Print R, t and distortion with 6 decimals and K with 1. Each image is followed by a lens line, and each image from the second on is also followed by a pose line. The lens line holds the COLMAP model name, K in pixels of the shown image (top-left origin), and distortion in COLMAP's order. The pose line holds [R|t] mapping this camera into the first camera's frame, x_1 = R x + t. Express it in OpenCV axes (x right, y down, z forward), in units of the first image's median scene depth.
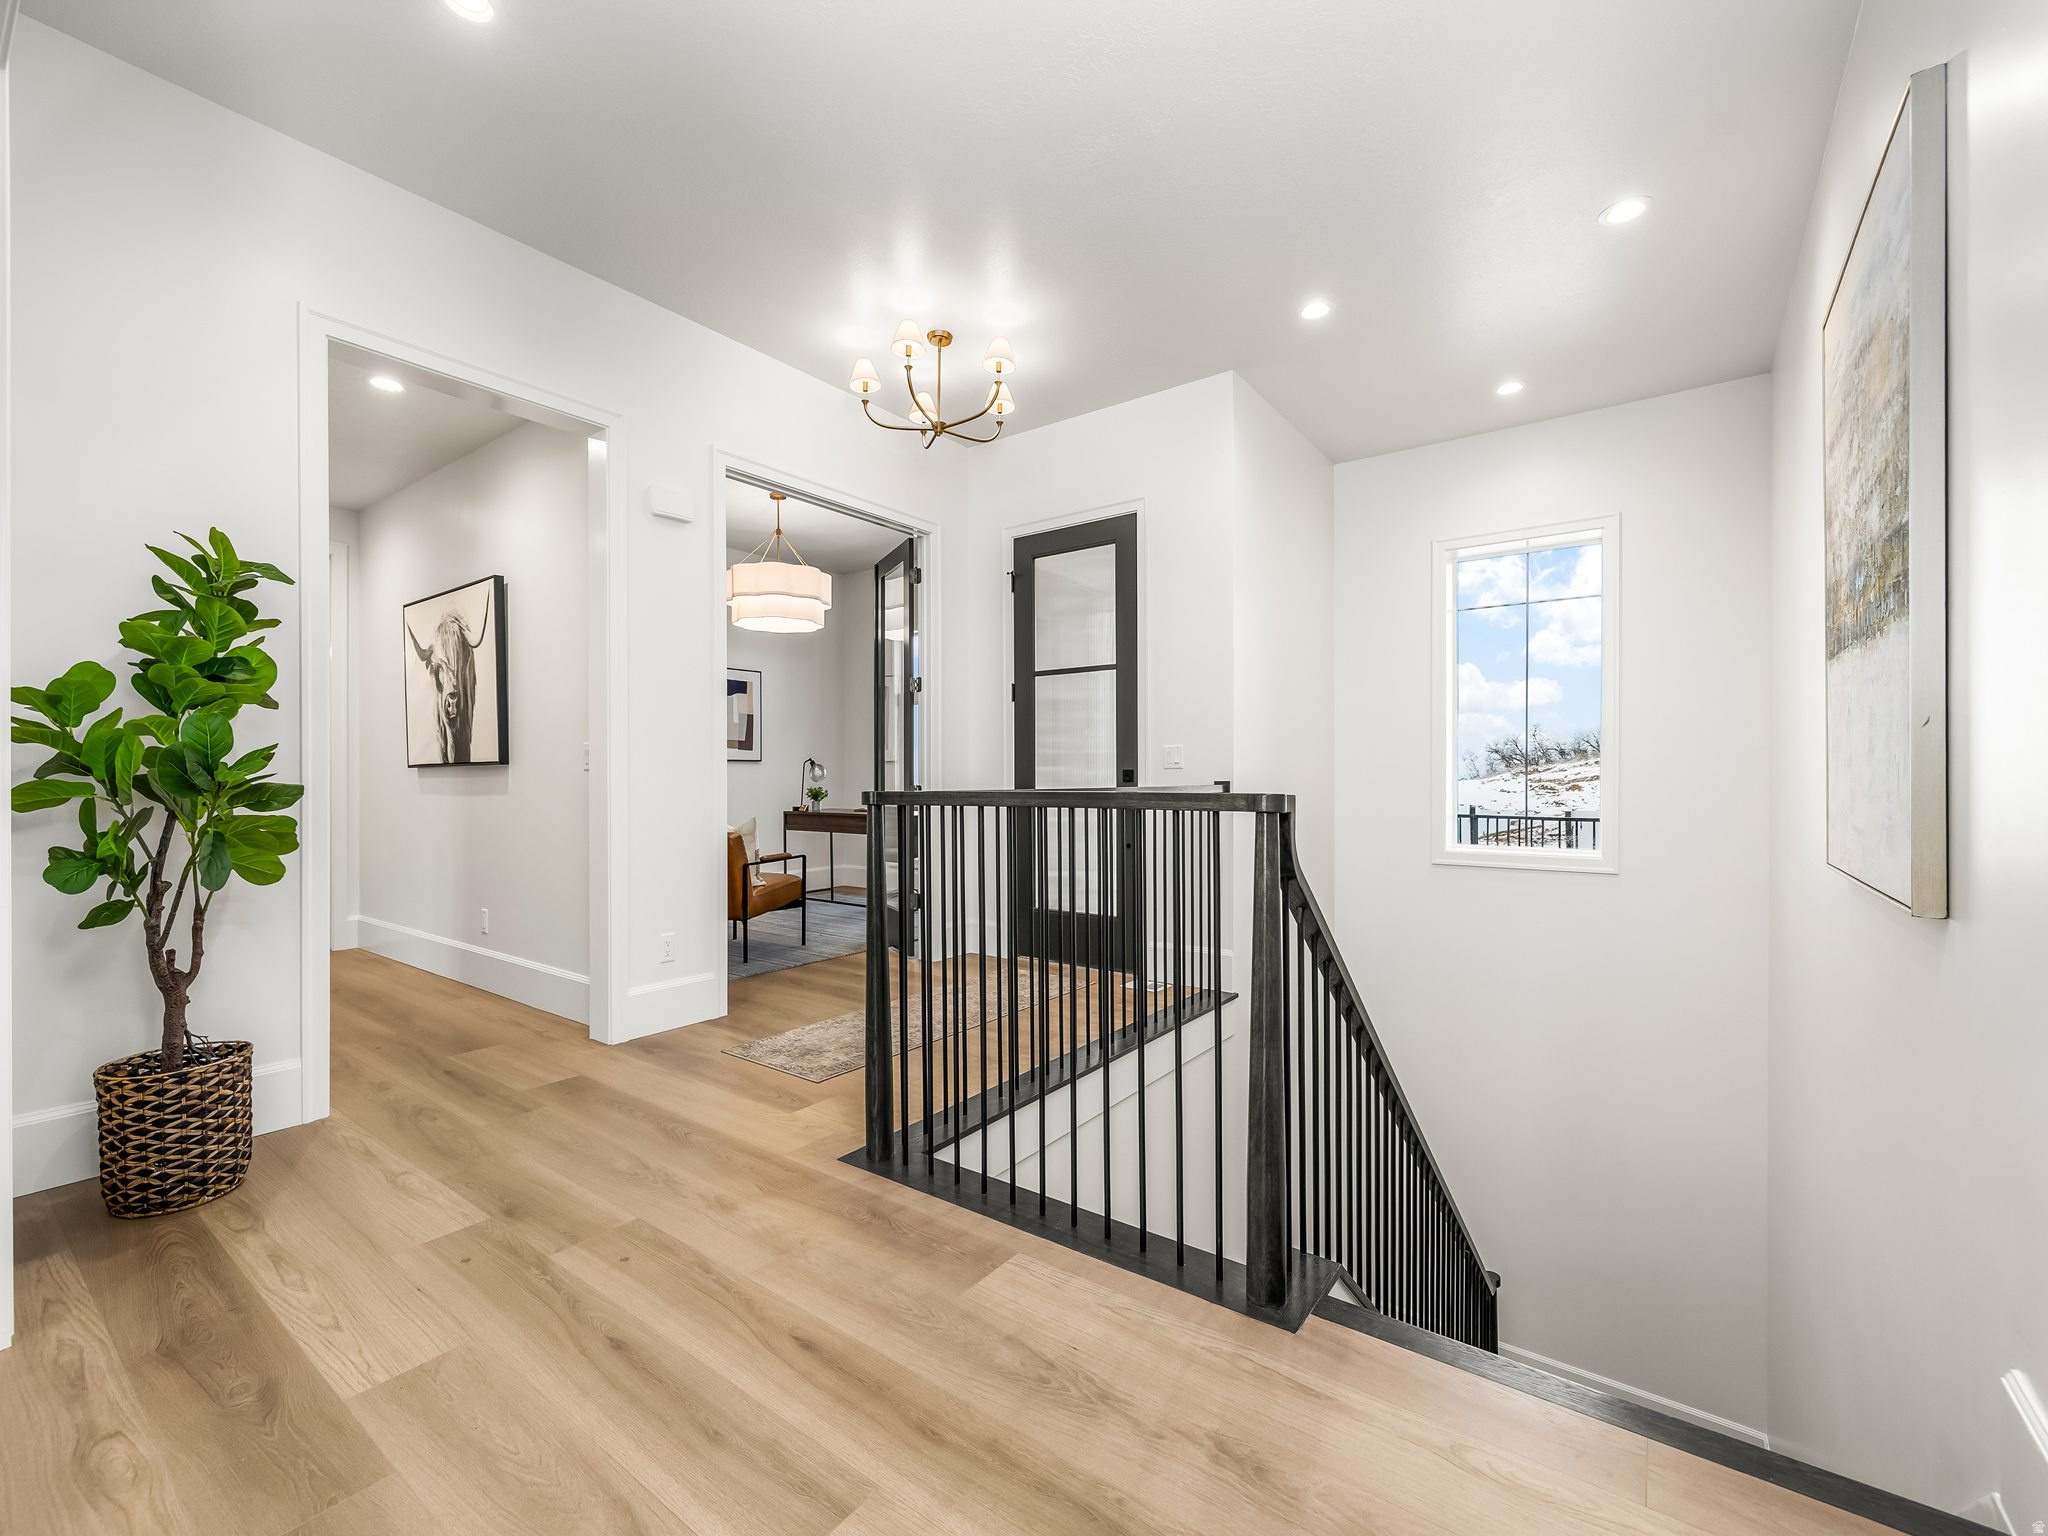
lens RADIAL K [[862.6, 0, 1021.9], [0, 862.6, 774.0], [0, 0, 1]] dist [0.002365, 0.000452]
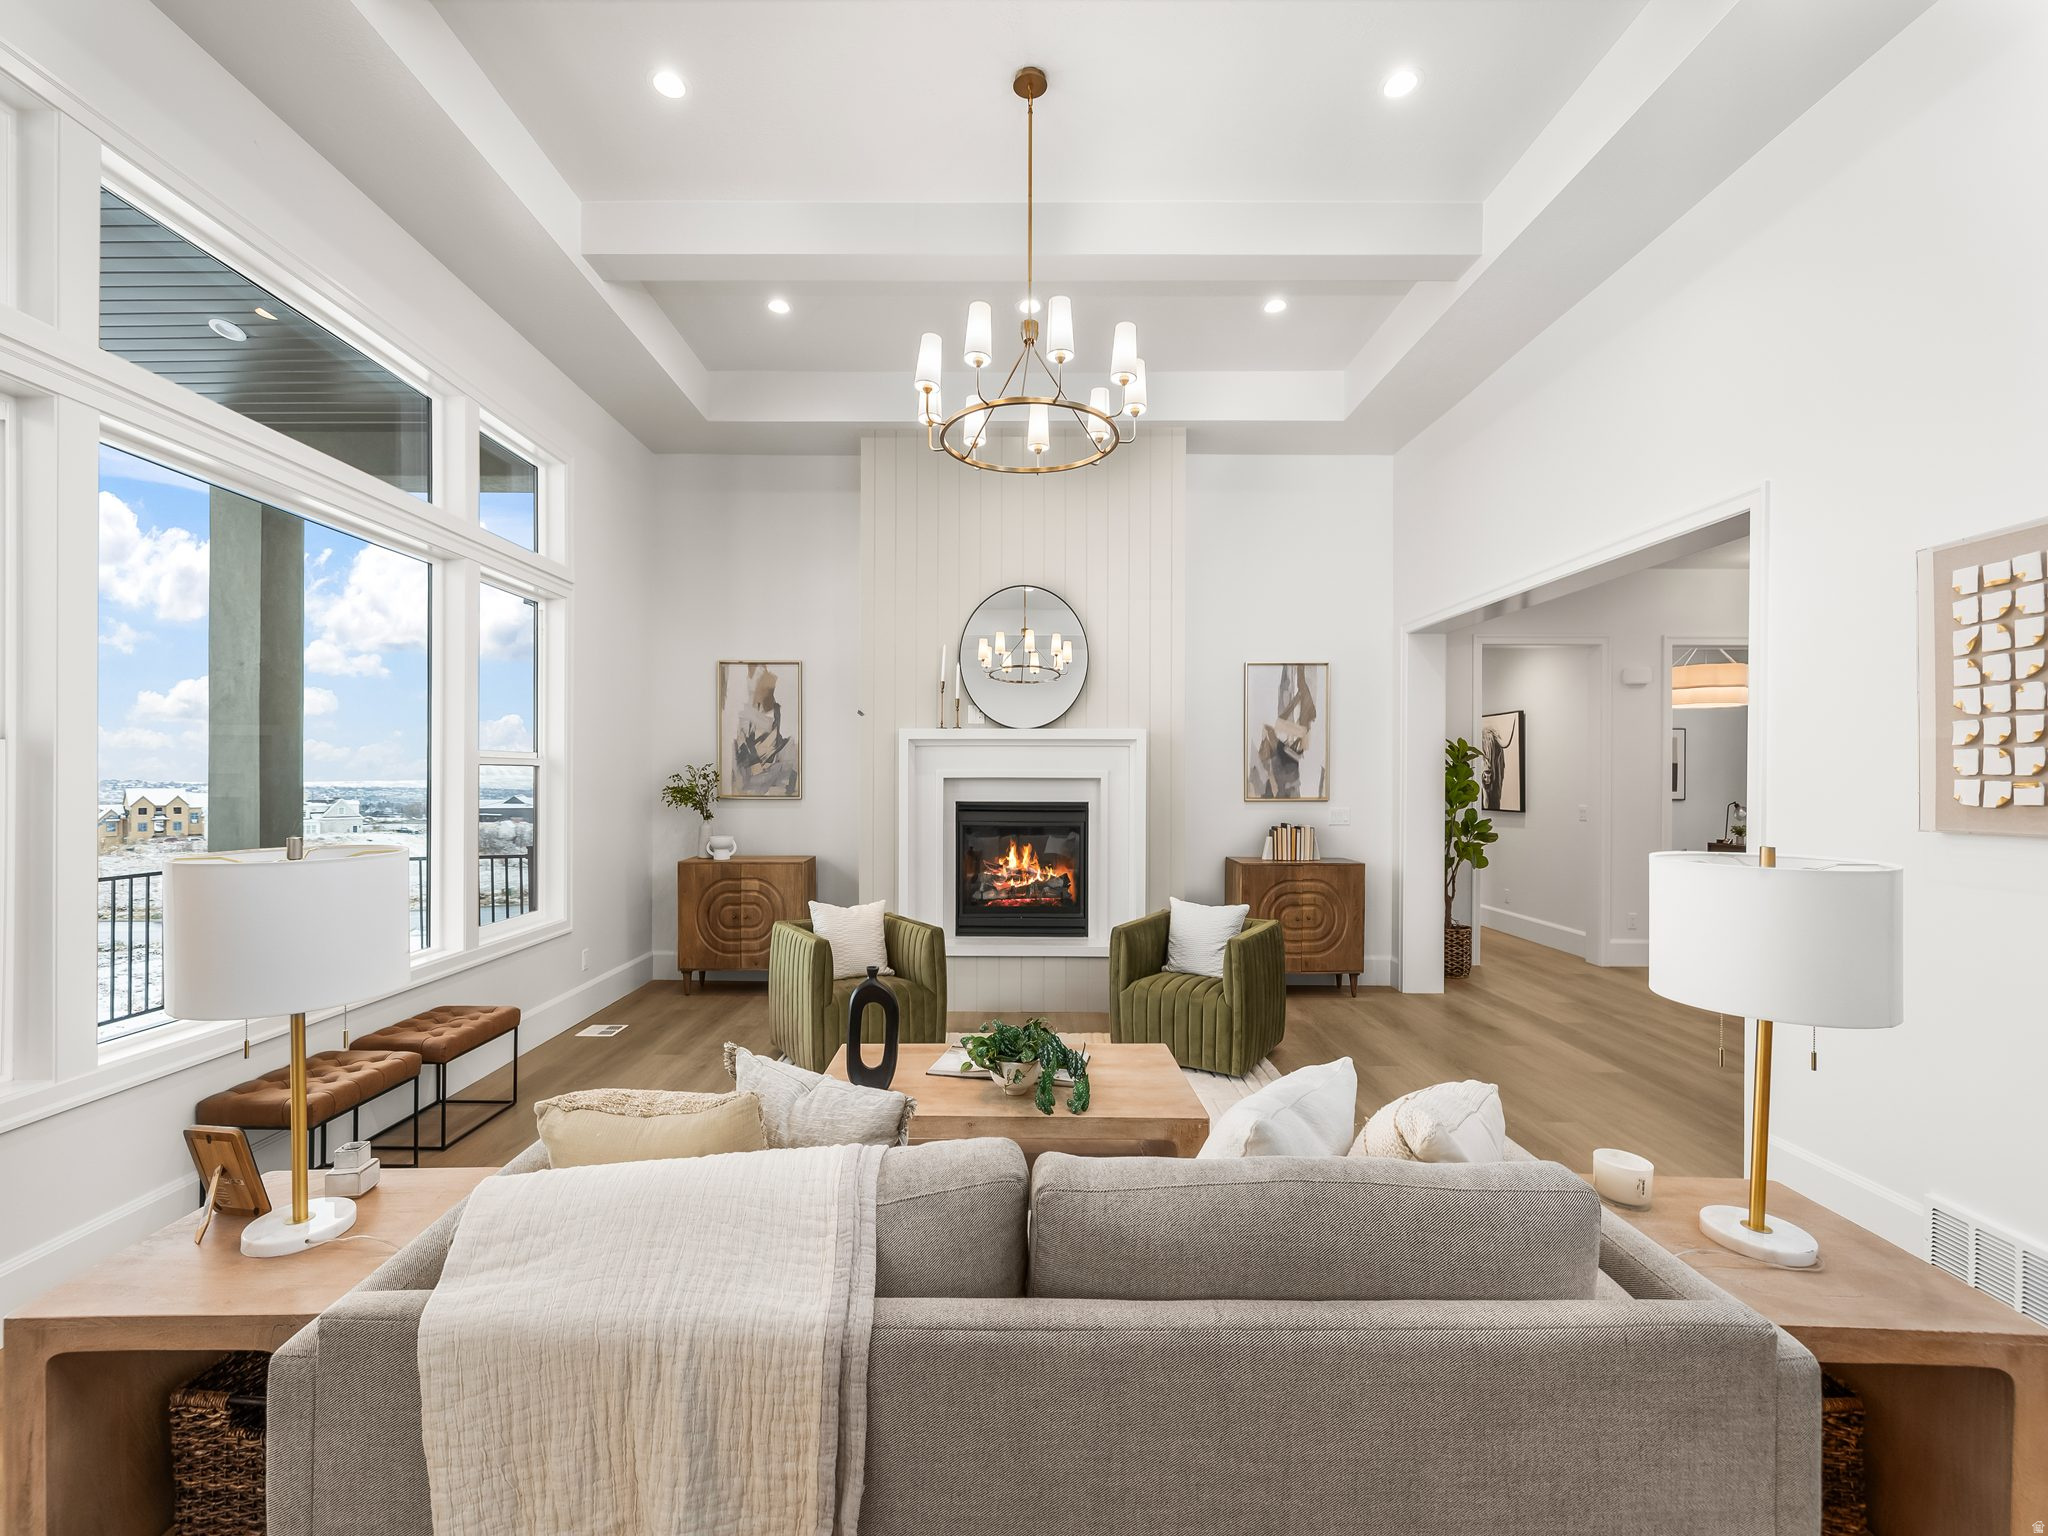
lens RADIAL K [[862.6, 0, 1014.9], [0, 862.6, 774.5], [0, 0, 1]] dist [0.002365, 0.000452]
pose [[0.592216, 0.005238, -0.805762, 0.148435], [-0.006650, 0.999977, 0.001613, -0.053375], [0.805752, 0.004403, 0.592237, -0.591545]]
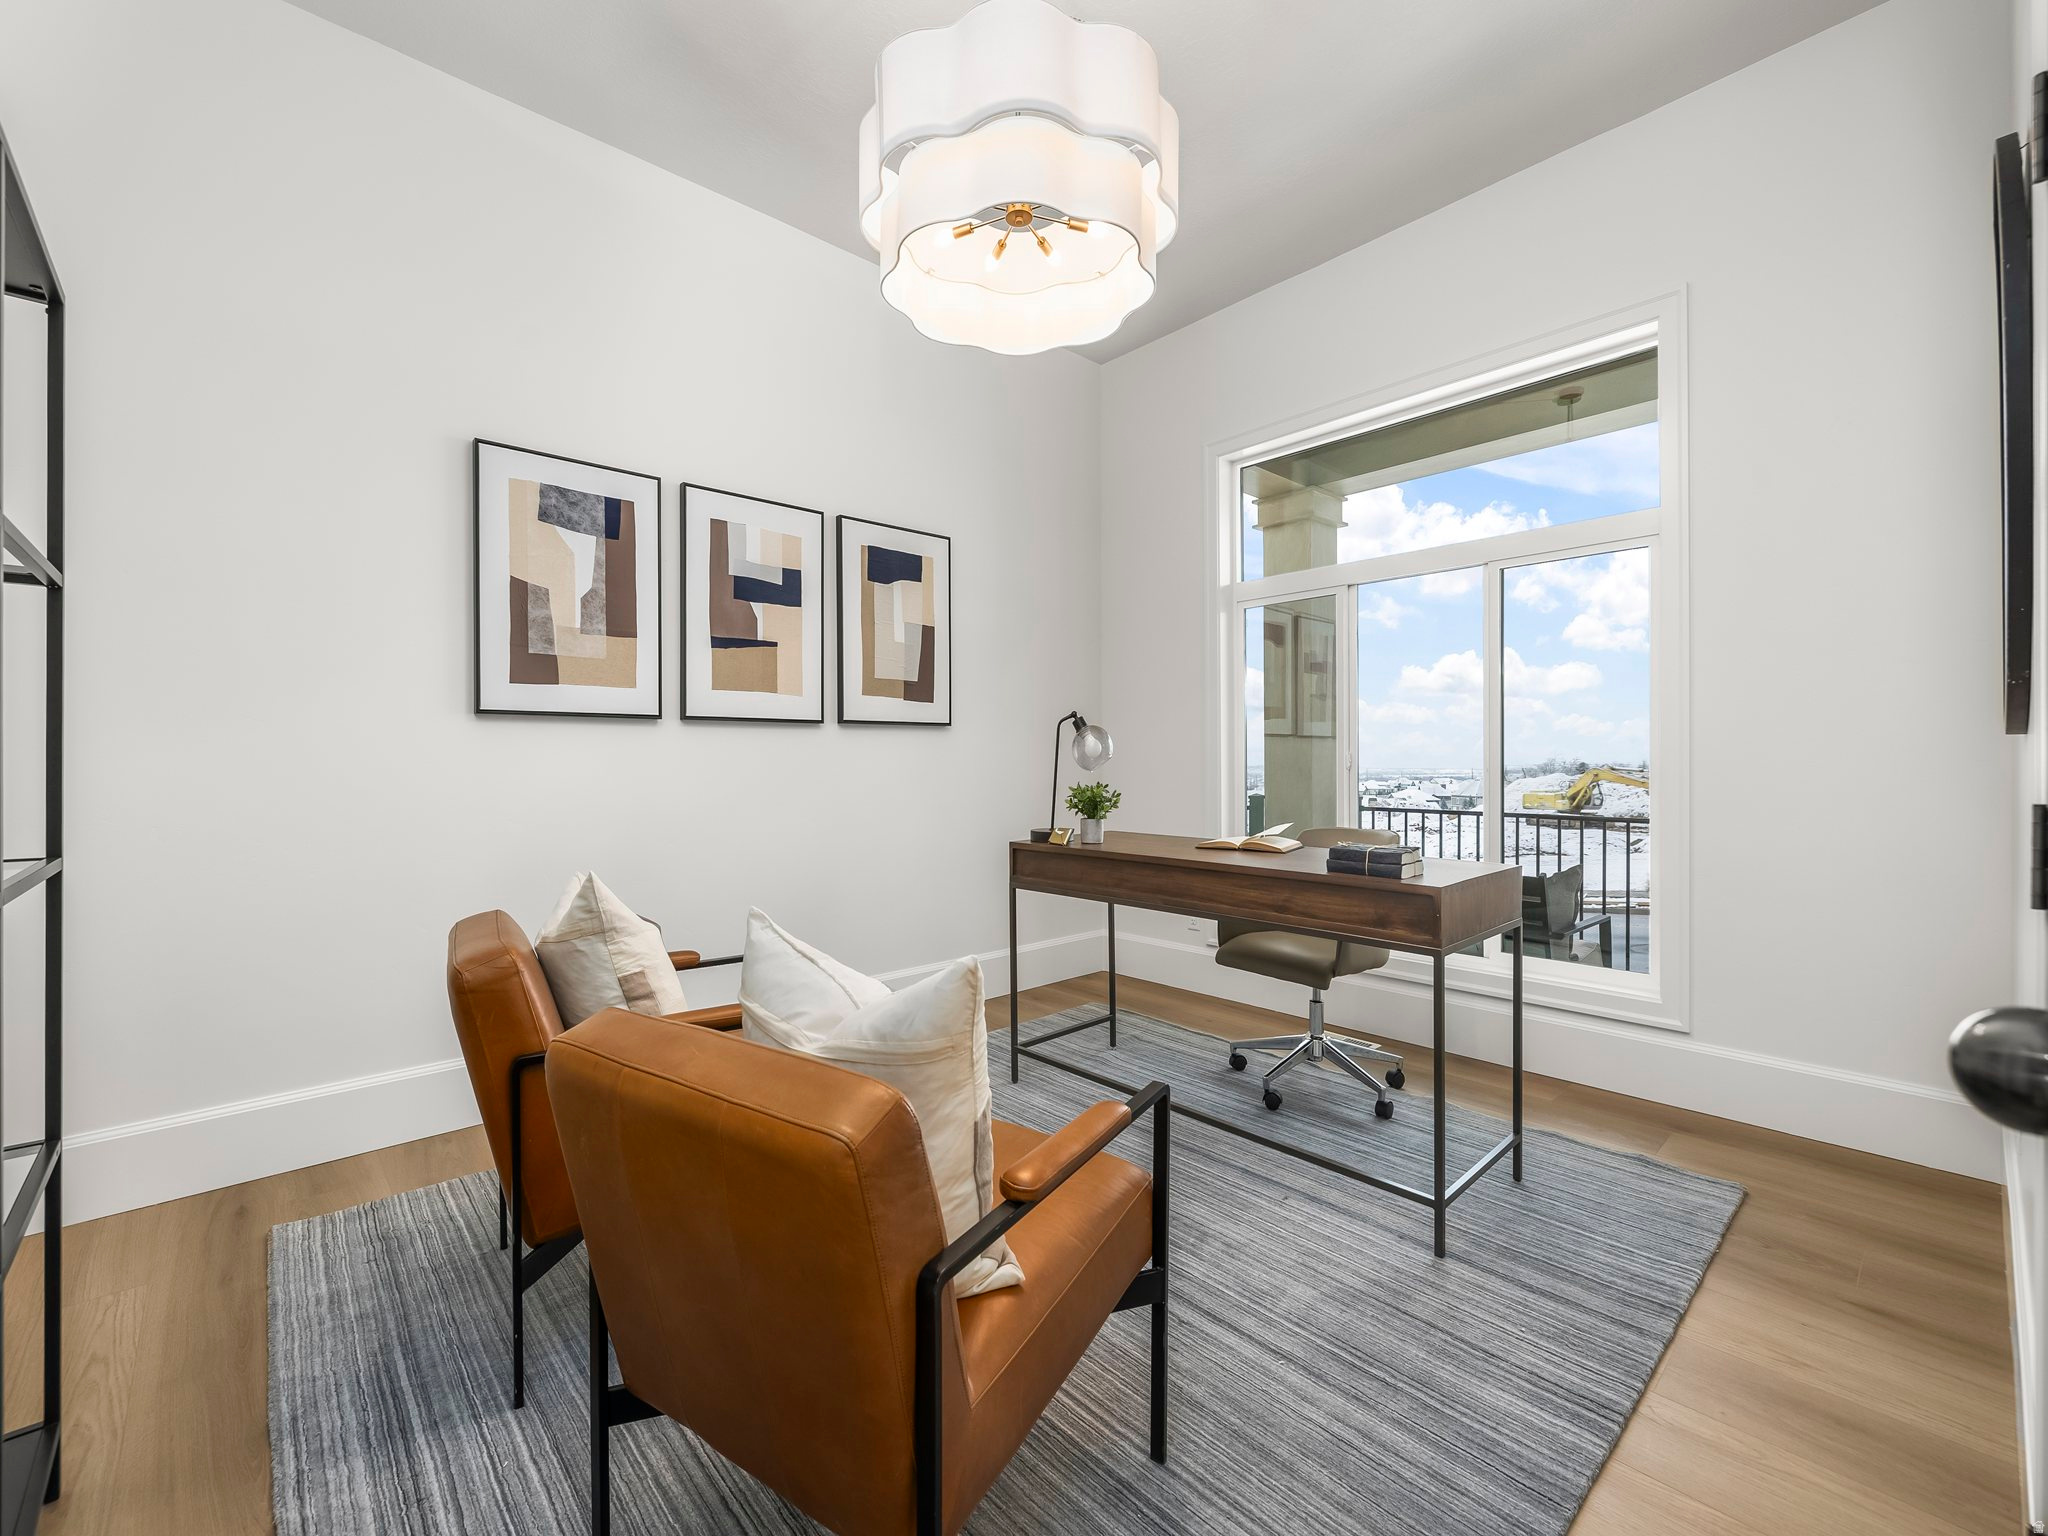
lens RADIAL K [[862.6, 0, 1013.2], [0, 862.6, 762.5], [0, 0, 1]] dist [0.002365, 0.000452]
pose [[0.980646, 0.000118, -0.195789, -0.195755], [-0.000438, 0.999999, -0.001591, 0.006483], [0.195789, 0.001645, 0.980645, 0.605183]]
